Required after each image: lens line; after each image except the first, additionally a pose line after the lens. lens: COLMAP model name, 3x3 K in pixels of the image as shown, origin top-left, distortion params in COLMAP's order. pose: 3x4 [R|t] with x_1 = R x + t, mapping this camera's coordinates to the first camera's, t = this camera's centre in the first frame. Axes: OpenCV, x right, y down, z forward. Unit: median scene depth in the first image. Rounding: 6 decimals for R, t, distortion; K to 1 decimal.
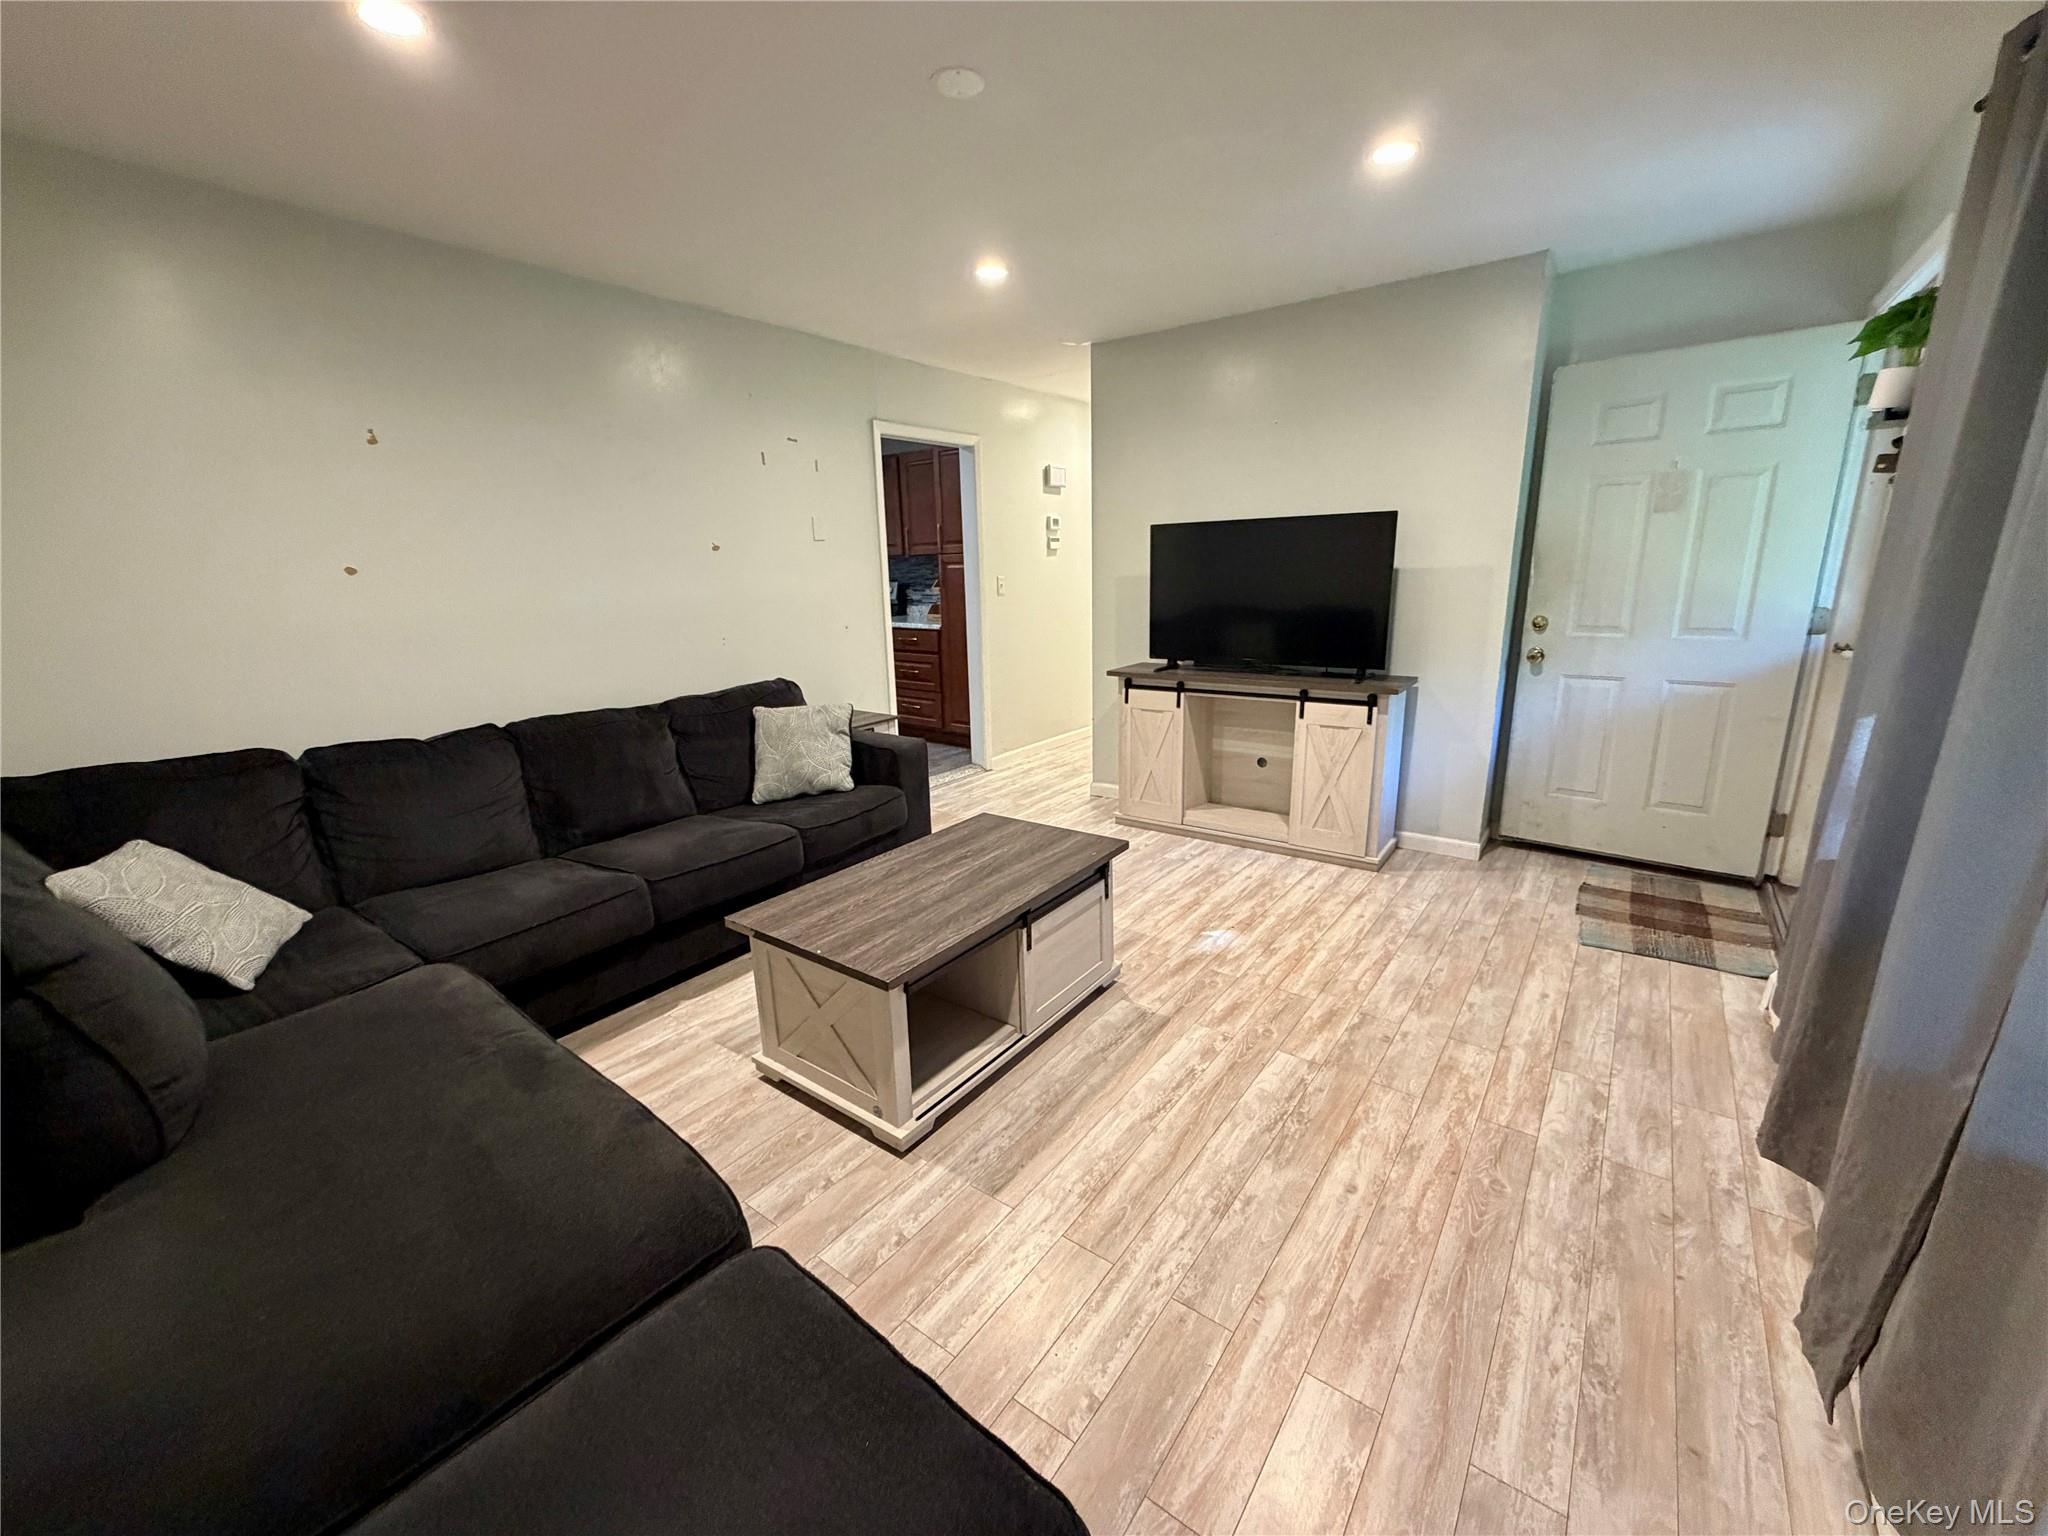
lens RADIAL K [[813.8, 0, 1021.6], [0, 813.8, 770.0], [0, 0, 1]] dist [-0.001681, -0.000544]
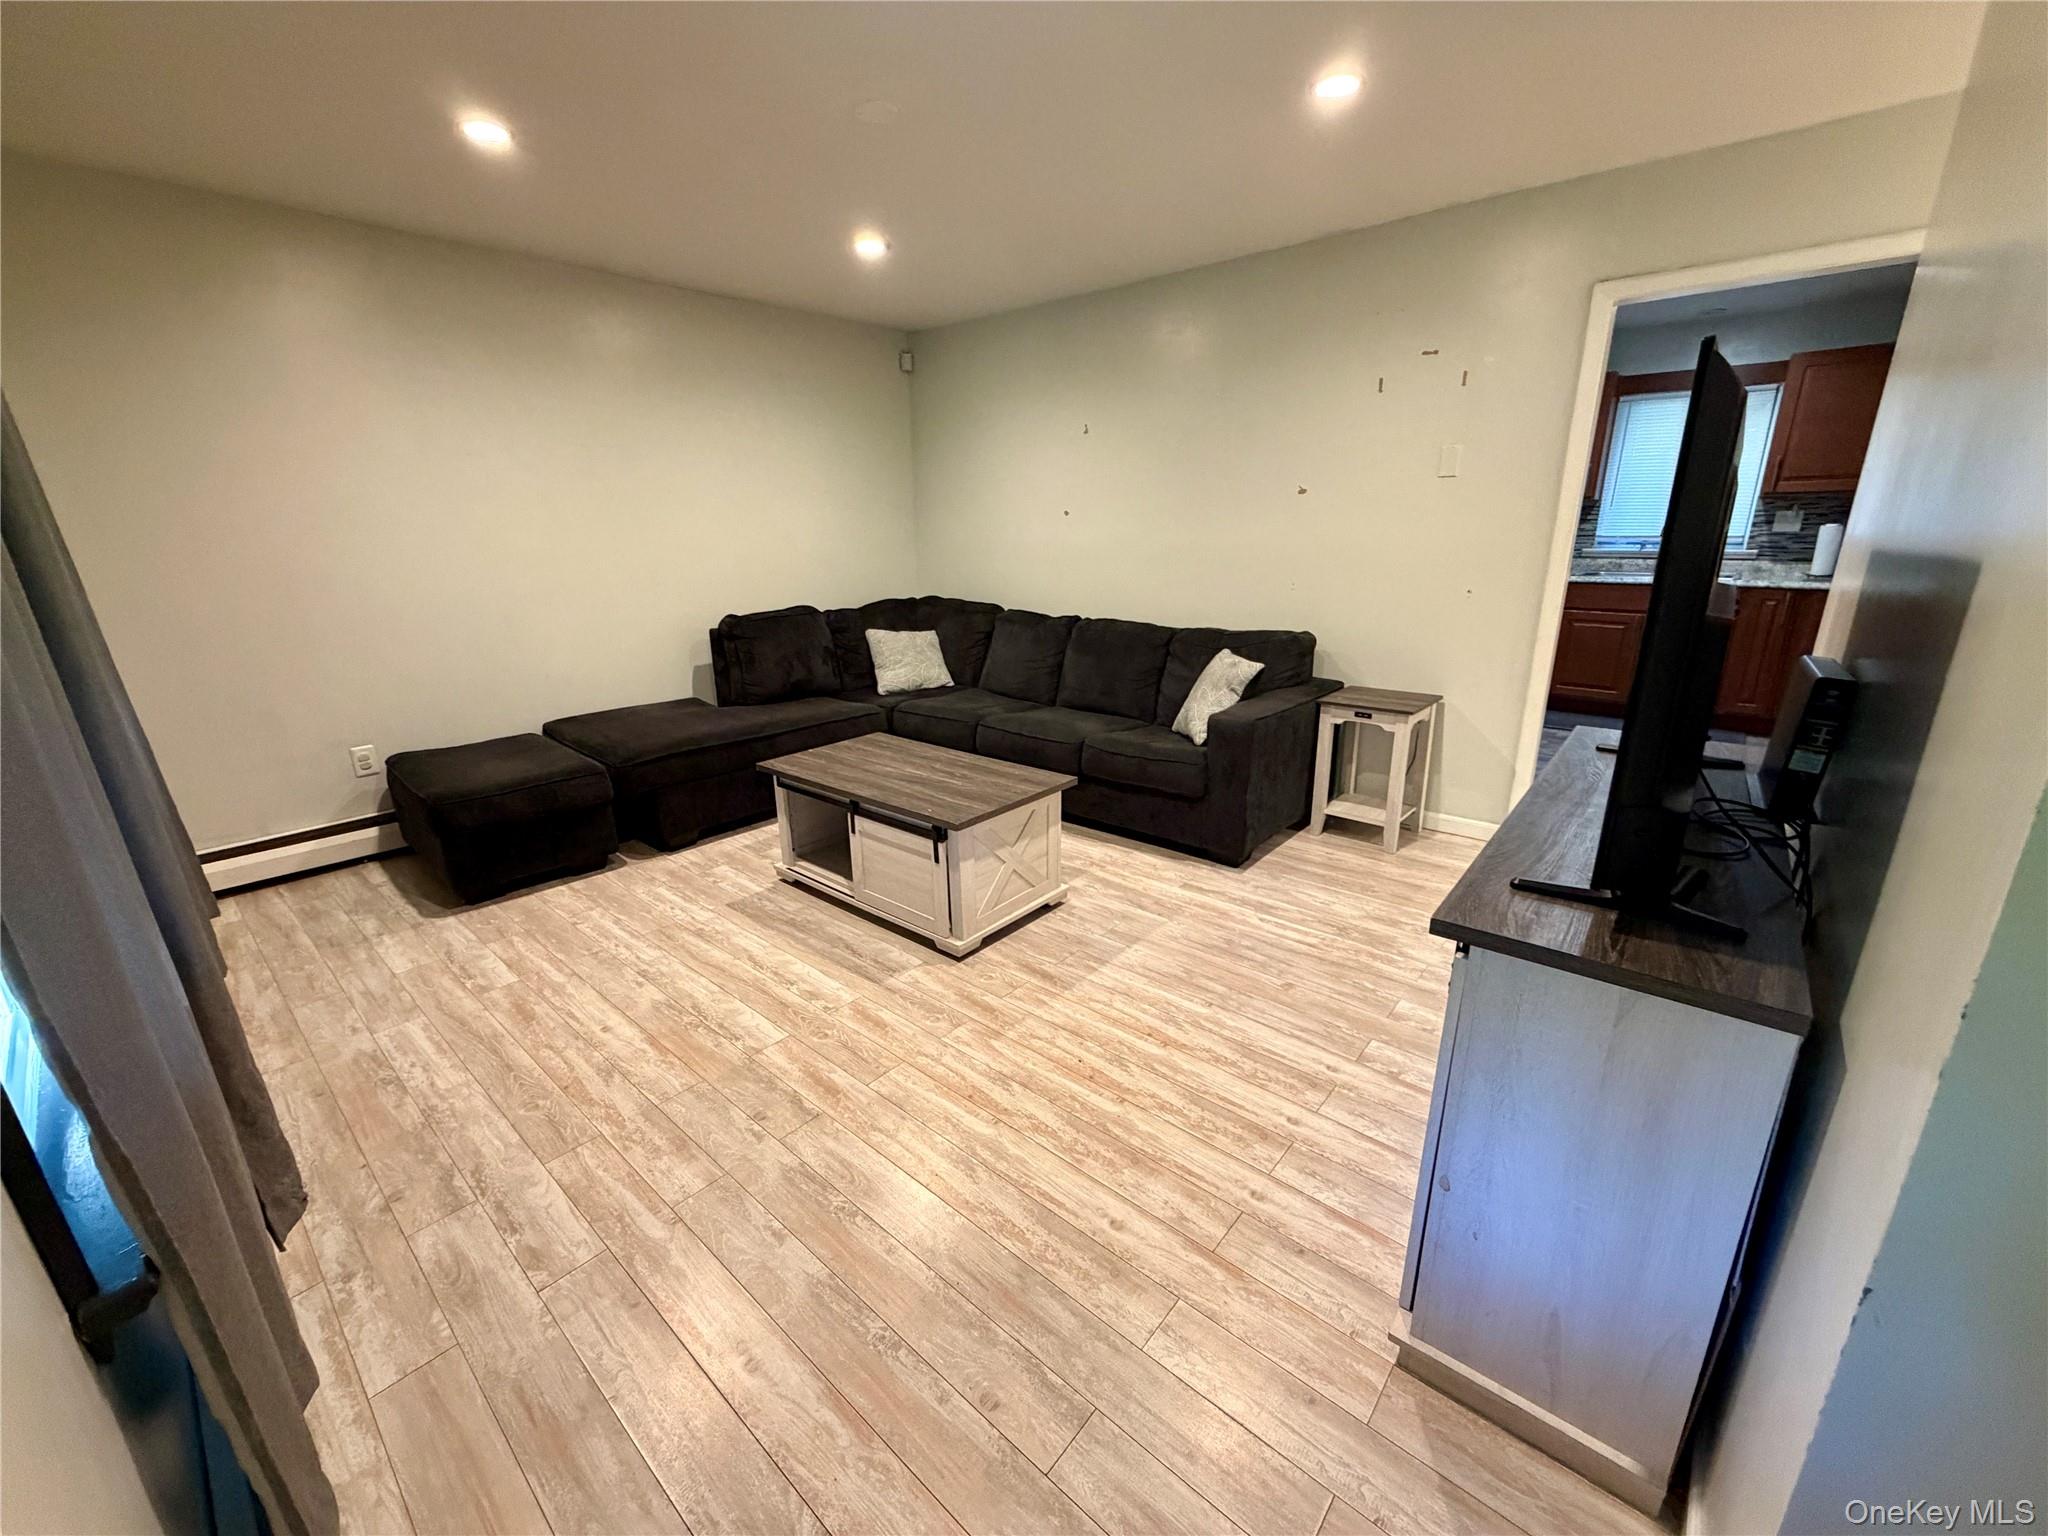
lens RADIAL K [[813.8, 0, 1021.6], [0, 813.8, 770.0], [0, 0, 1]] dist [-0.001681, -0.000544]
pose [[-0.067152, 0.316337, -0.946267, 1.238823], [-0.231261, 0.917645, 0.323180, -0.359718], [0.970572, 0.240536, 0.011535, 1.310460]]
